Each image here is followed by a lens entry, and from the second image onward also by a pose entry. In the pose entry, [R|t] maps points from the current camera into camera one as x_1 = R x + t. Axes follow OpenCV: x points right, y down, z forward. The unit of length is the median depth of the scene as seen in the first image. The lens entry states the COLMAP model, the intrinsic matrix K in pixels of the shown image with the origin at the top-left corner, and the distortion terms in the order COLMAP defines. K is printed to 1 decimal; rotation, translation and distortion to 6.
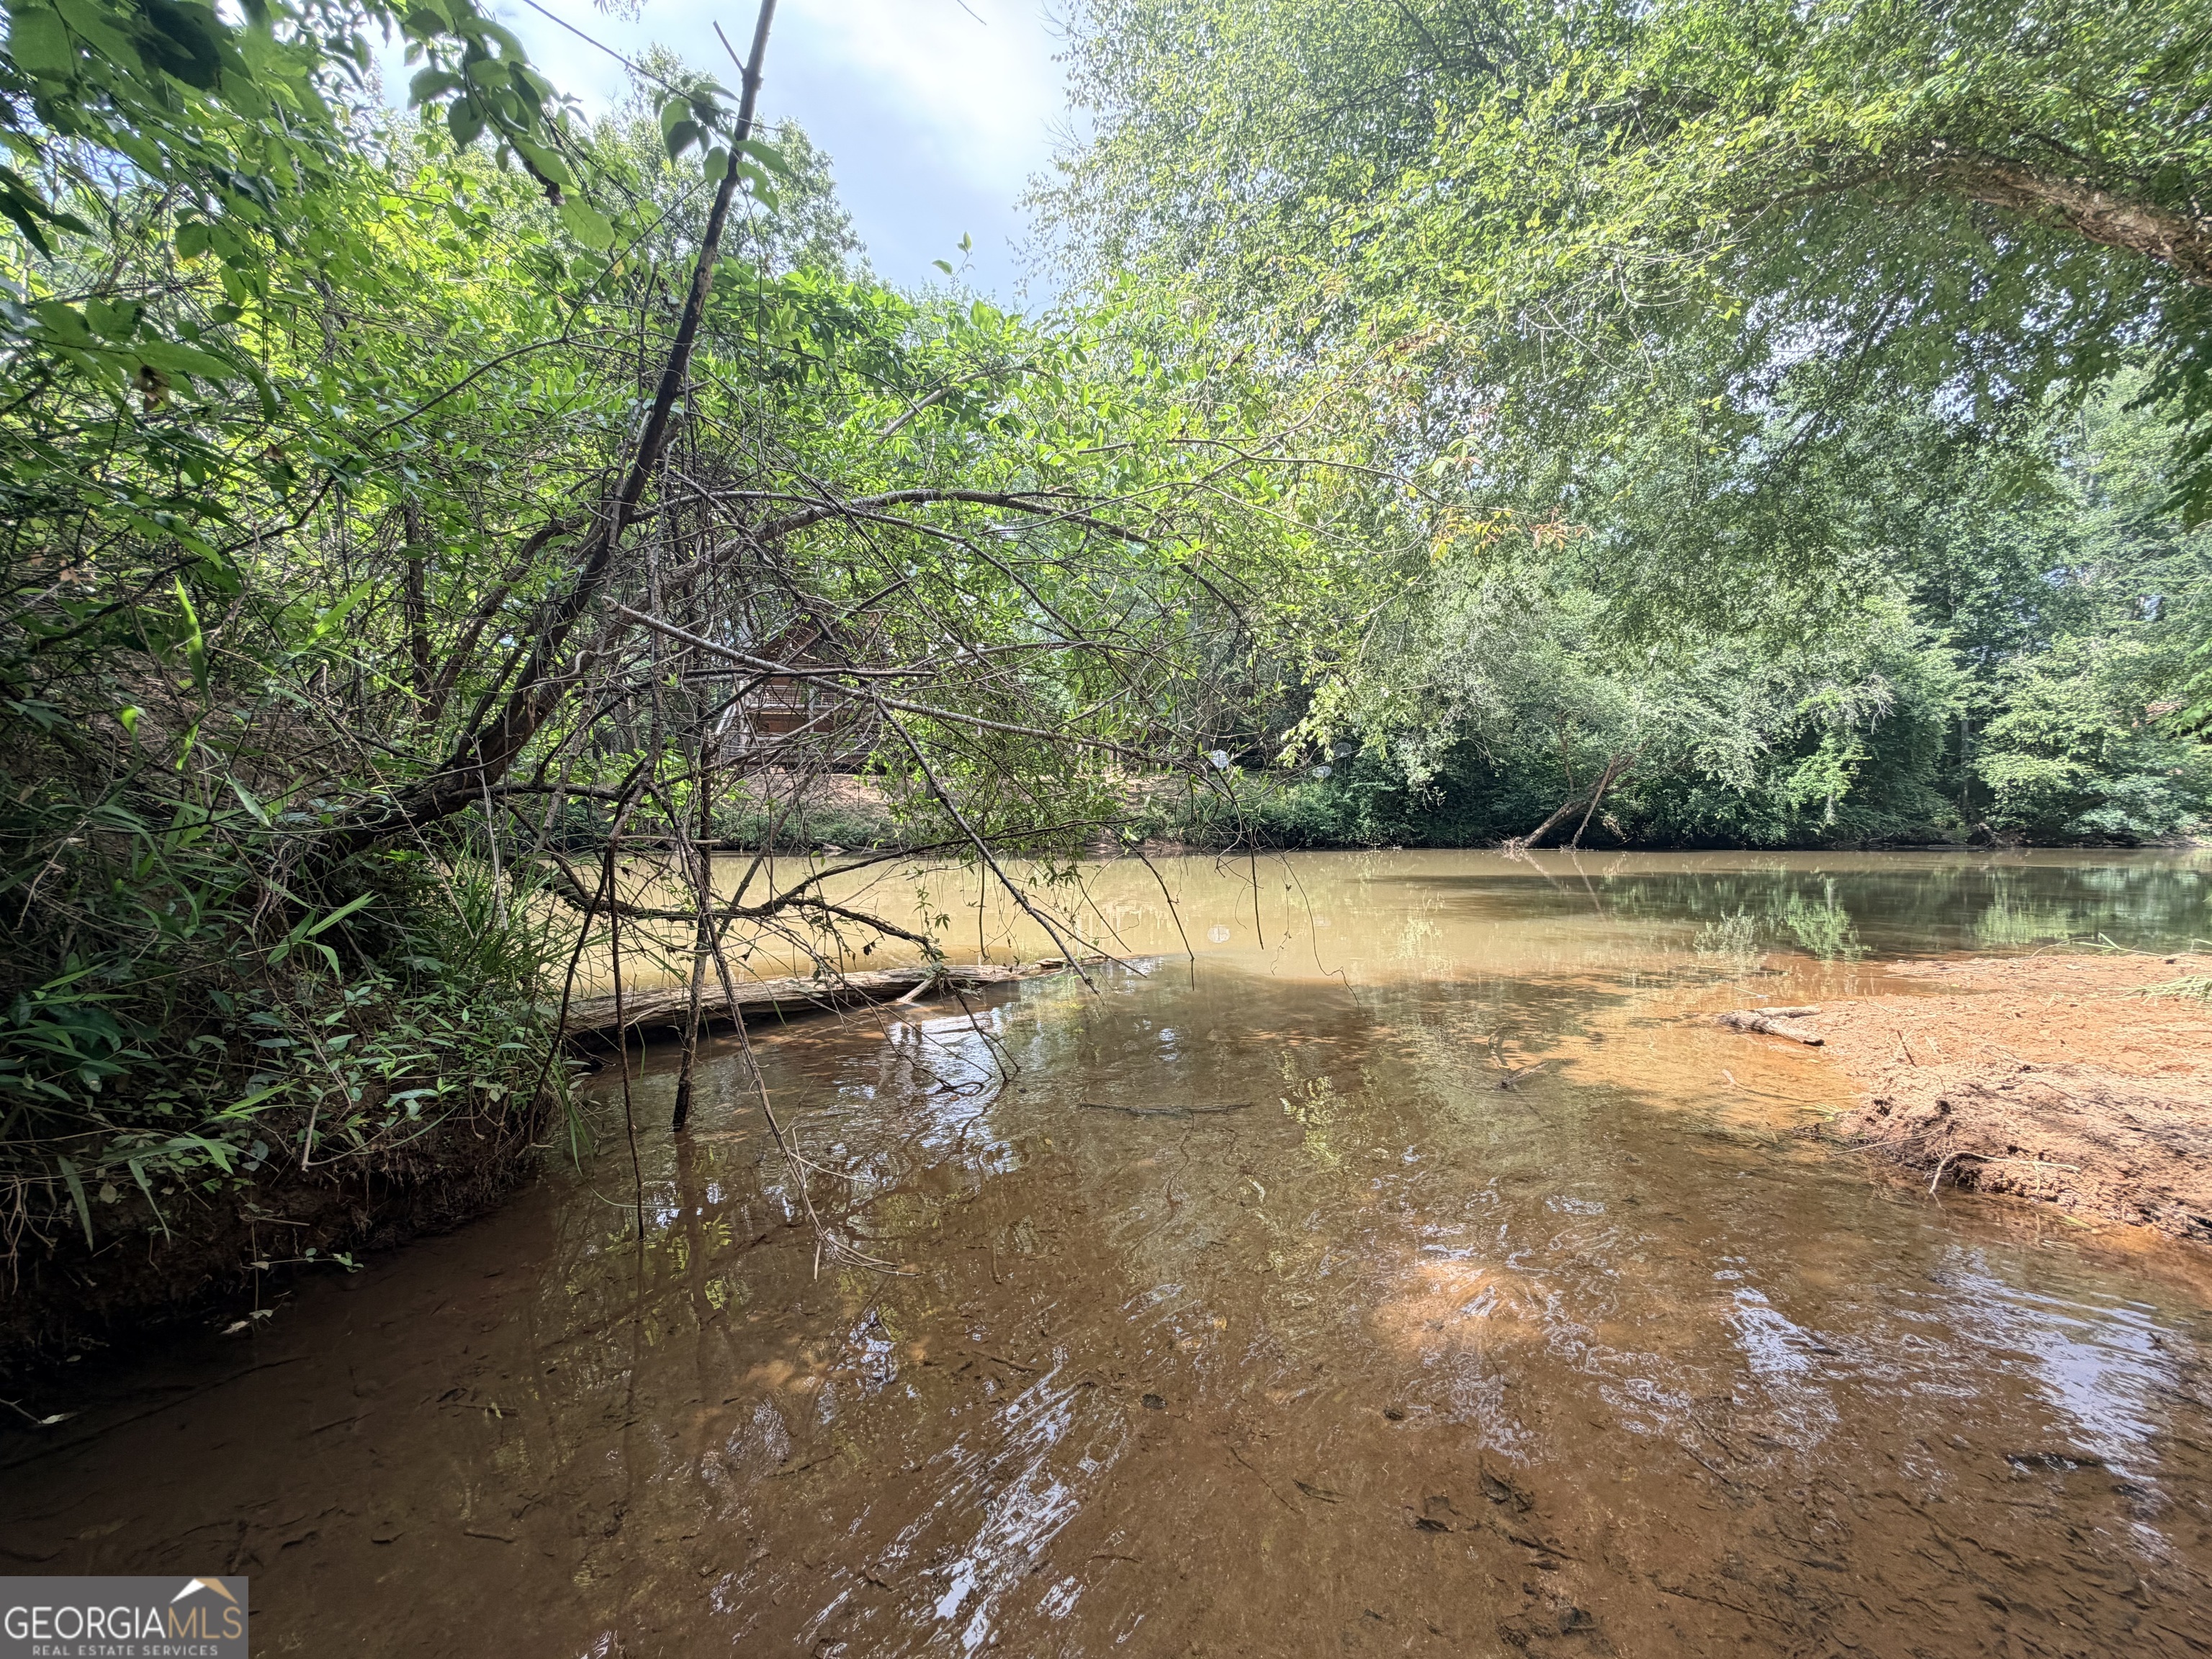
lens RADIAL K [[888.0, 0, 1084.6], [0, 888.0, 824.7], [0, 0, 1]] dist [-0.000648, 0.000971]
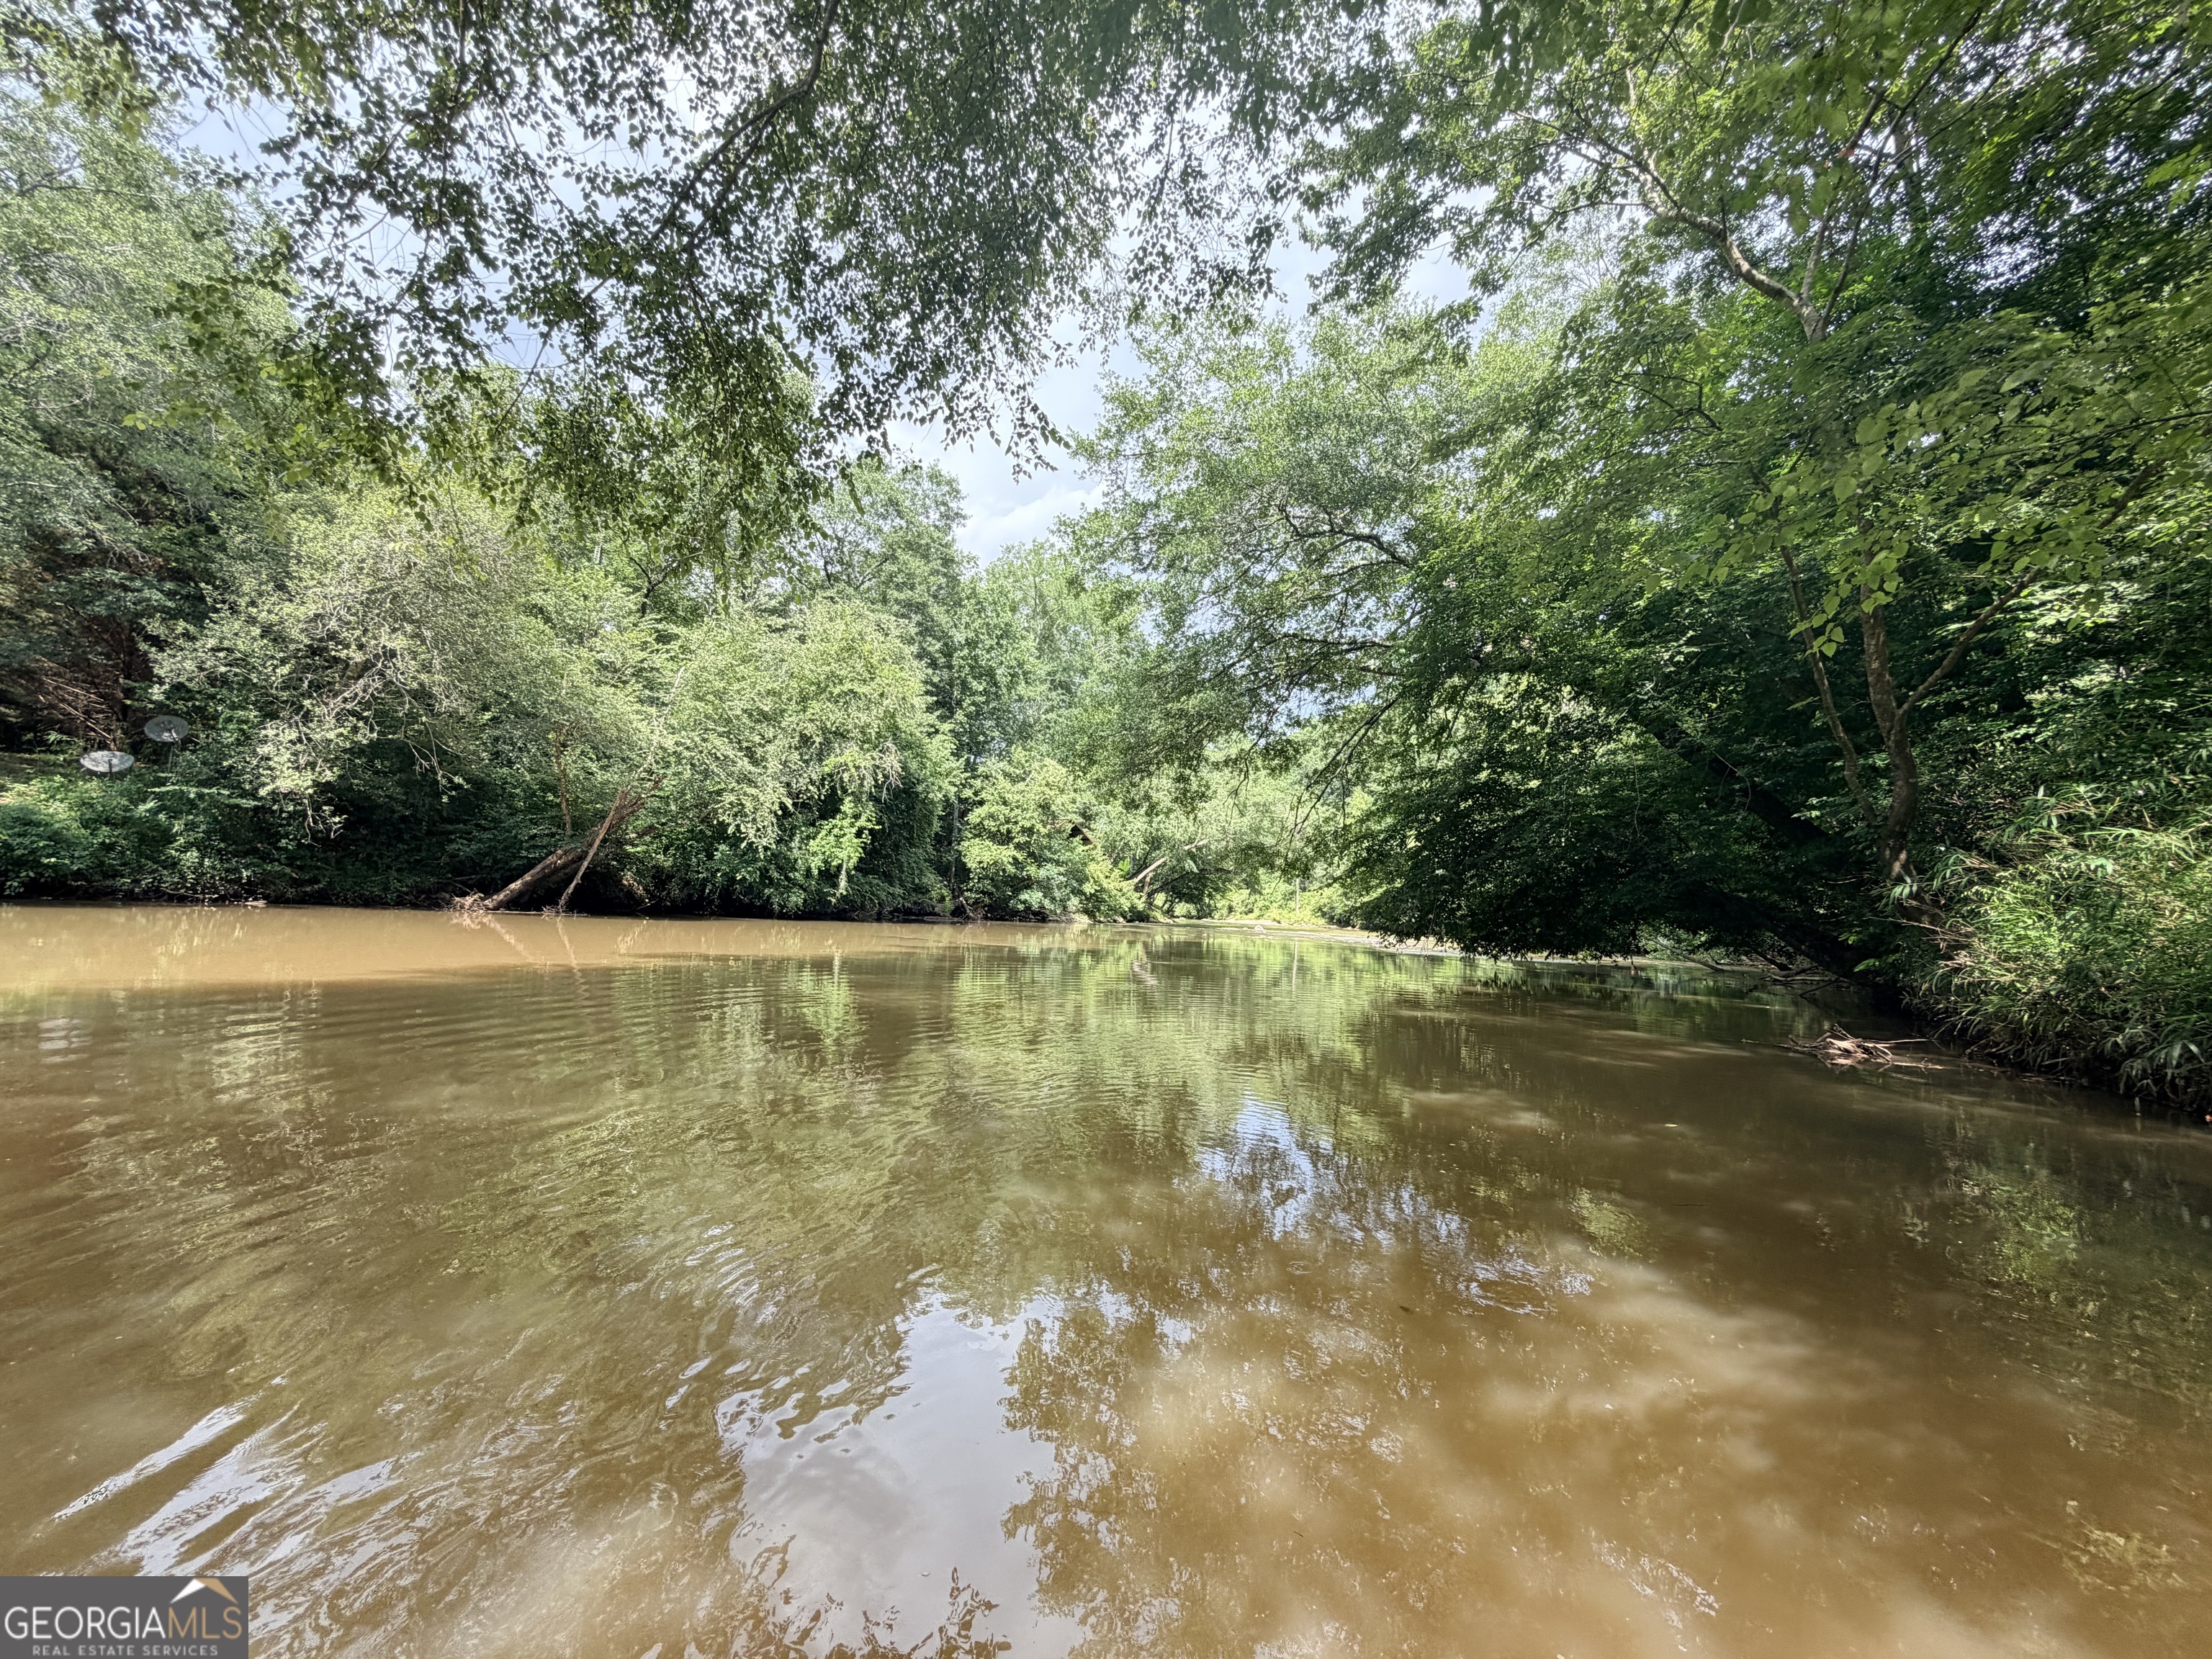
lens RADIAL K [[888.0, 0, 1103.8], [0, 888.0, 823.8], [0, 0, 1]] dist [-0.000648, 0.000971]
pose [[0.588981, 0.104543, 0.801356, 0.224618], [-0.048371, 0.994380, -0.094172, 0.001802], [-0.806698, 0.016703, 0.590728, 0.203501]]
